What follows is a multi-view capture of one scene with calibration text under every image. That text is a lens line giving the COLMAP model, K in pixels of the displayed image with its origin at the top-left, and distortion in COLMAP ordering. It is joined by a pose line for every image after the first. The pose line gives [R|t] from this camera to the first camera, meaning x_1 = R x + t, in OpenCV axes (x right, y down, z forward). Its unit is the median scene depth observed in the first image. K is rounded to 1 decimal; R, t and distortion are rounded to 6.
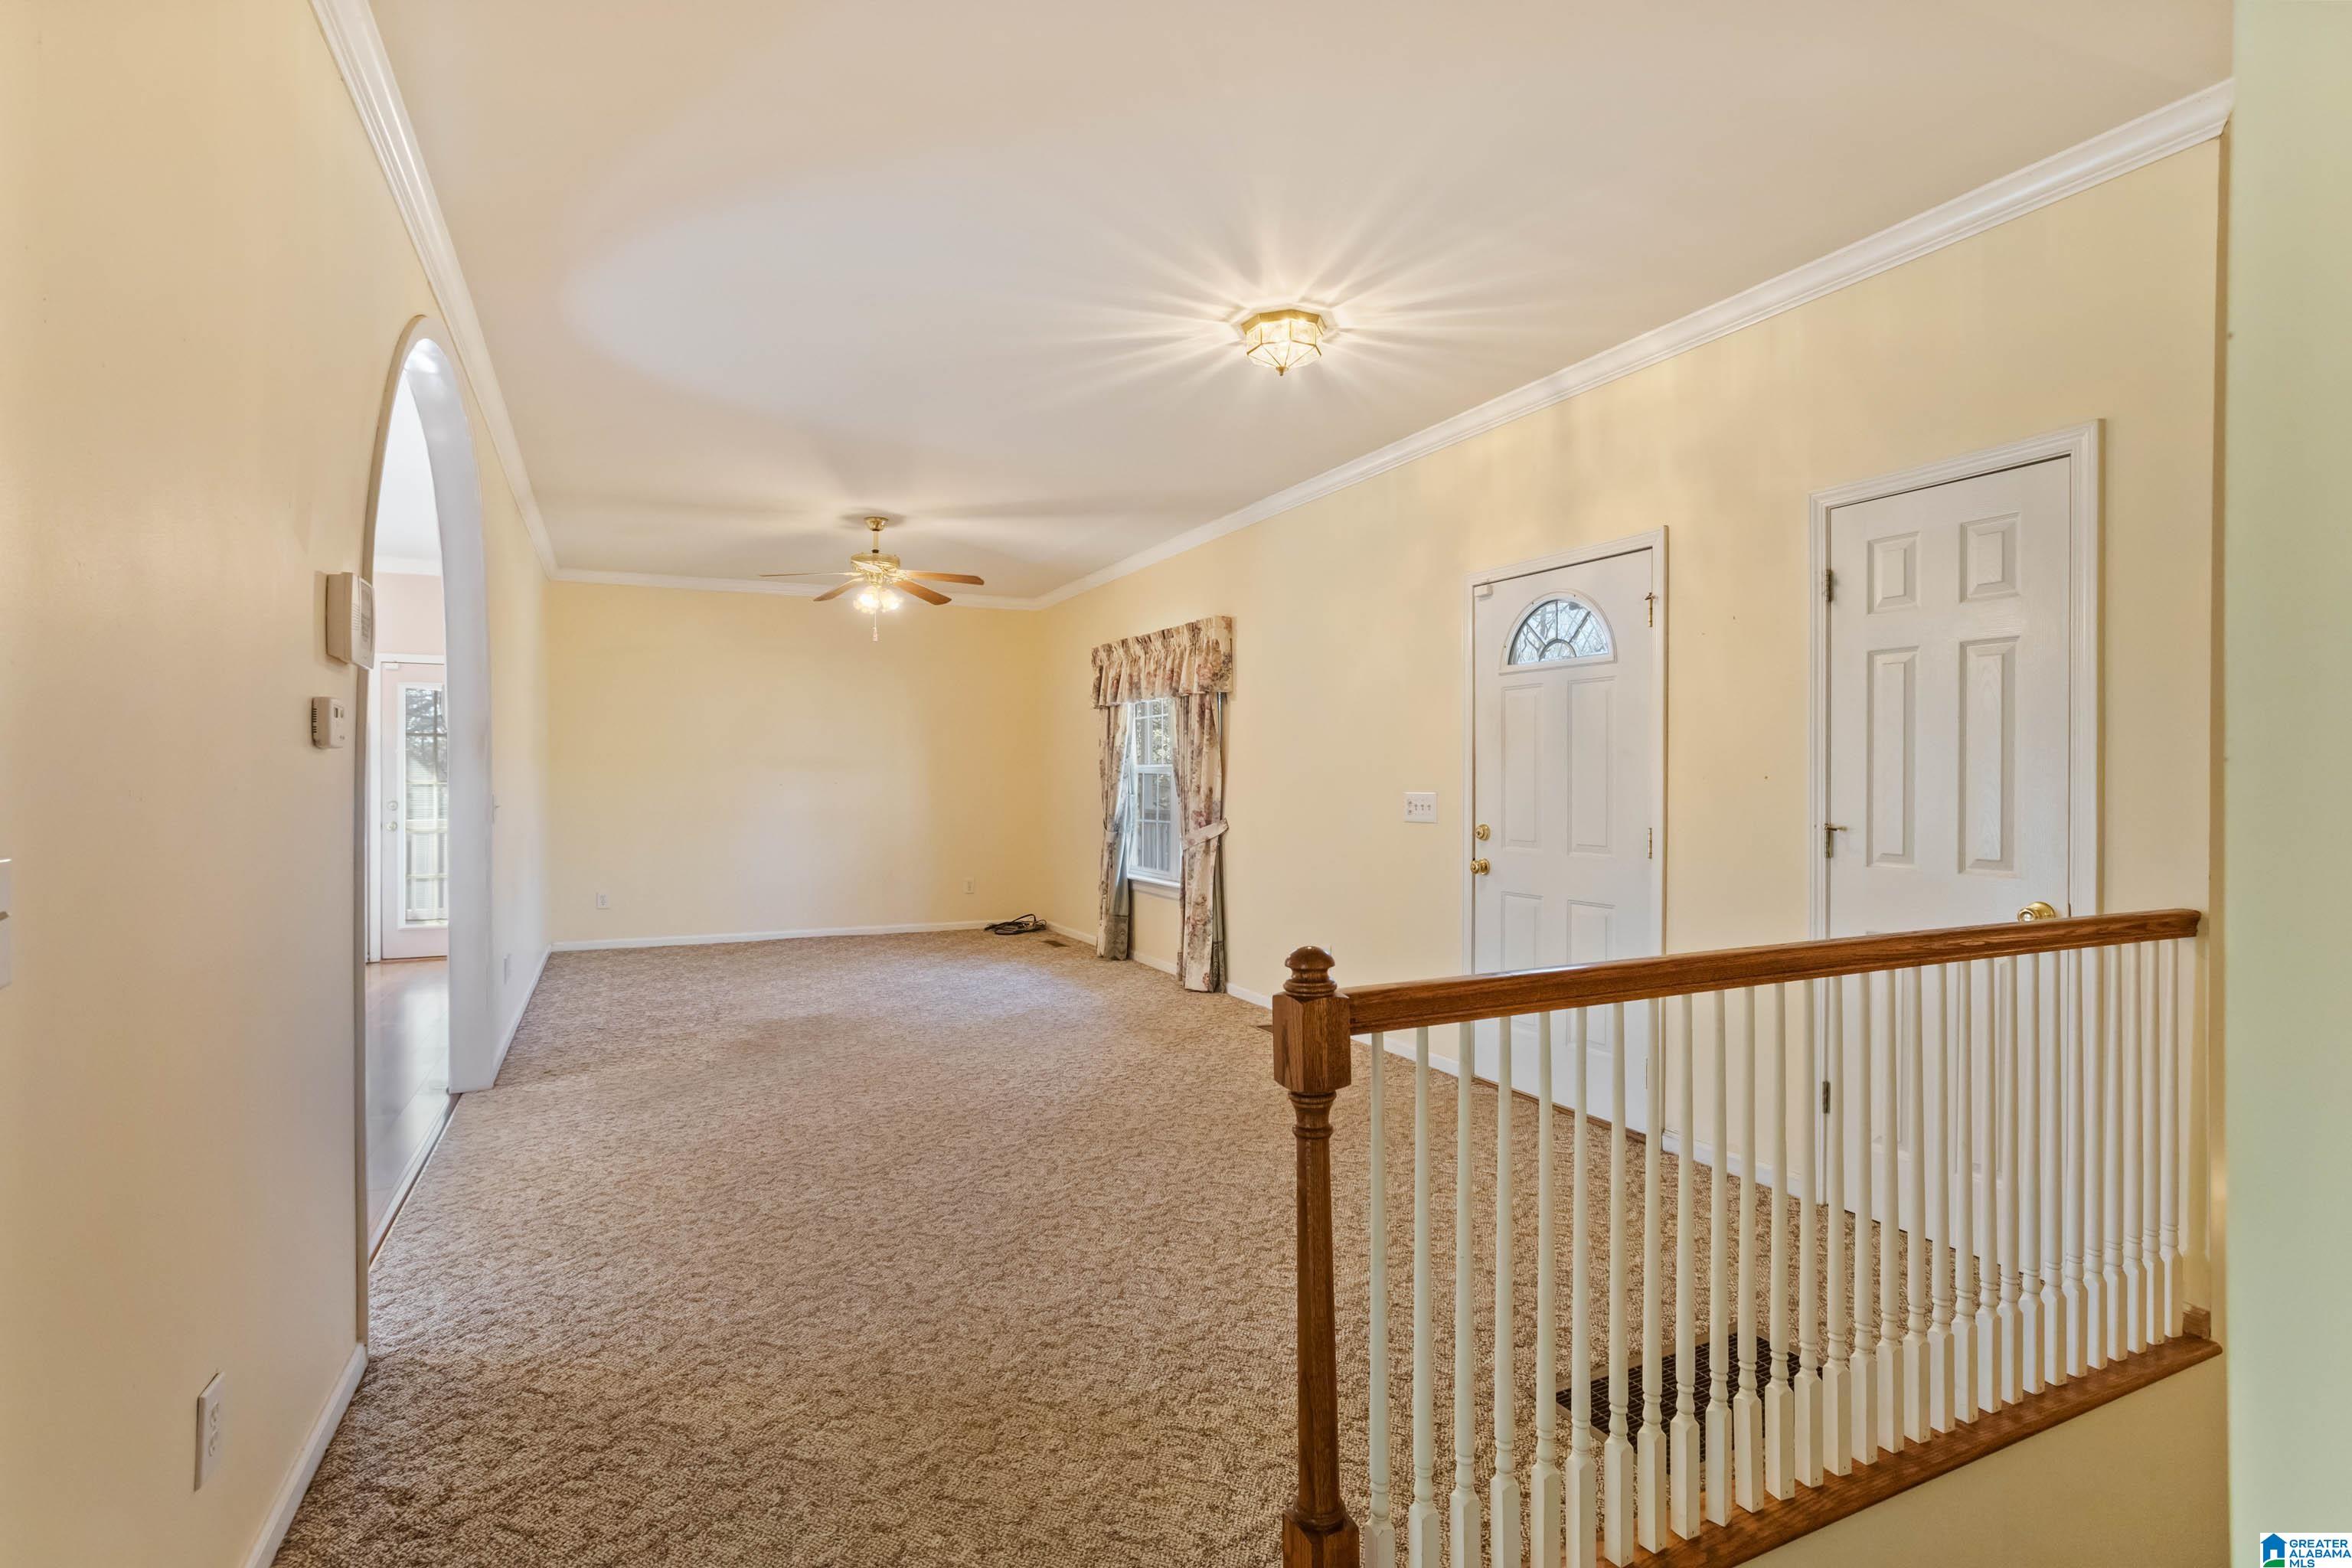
lens RADIAL K [[1121.6, 0, 1176.0], [0, 1121.6, 784.0], [0, 0, 1]] dist [-0.001489, 0.034227]
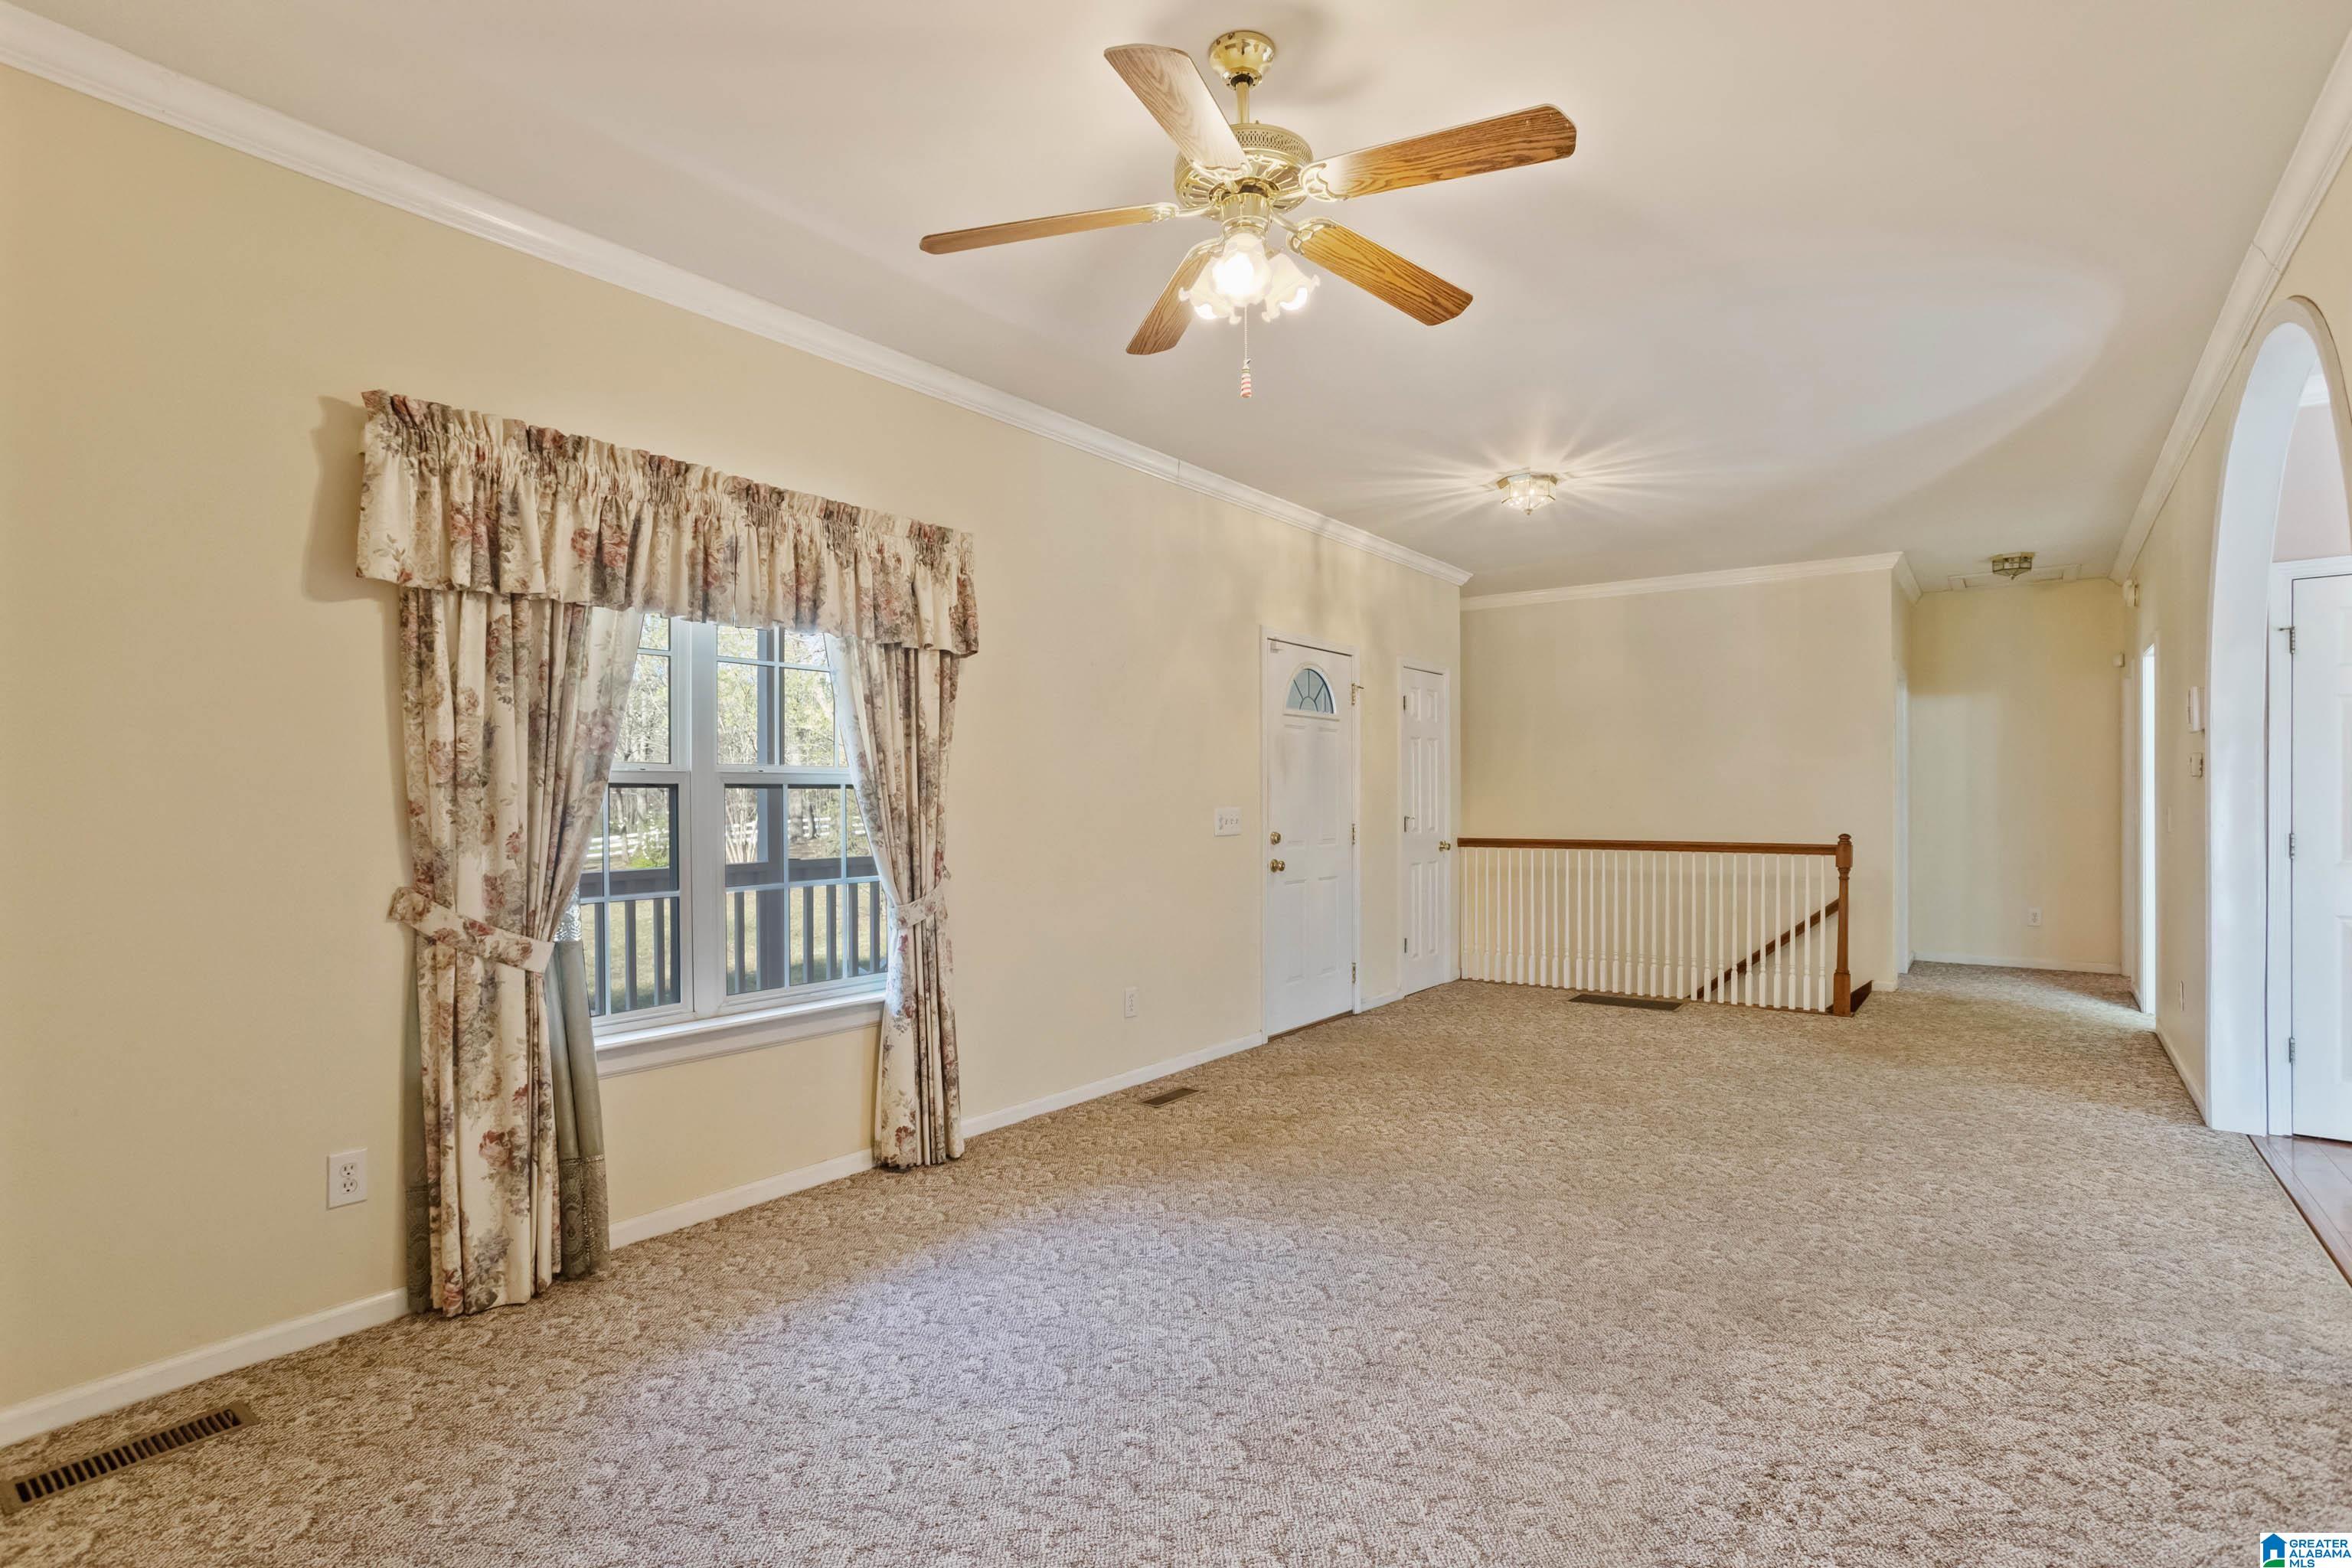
lens RADIAL K [[1164.0, 0, 1162.7], [0, 1164.0, 786.3], [0, 0, 1]] dist [-0.049094, 0.040612]
pose [[-0.466987, 0.008266, 0.884226, -0.752808], [0.012815, 0.999915, -0.002579, -0.011527], [-0.884172, 0.010127, -0.467053, 1.582755]]
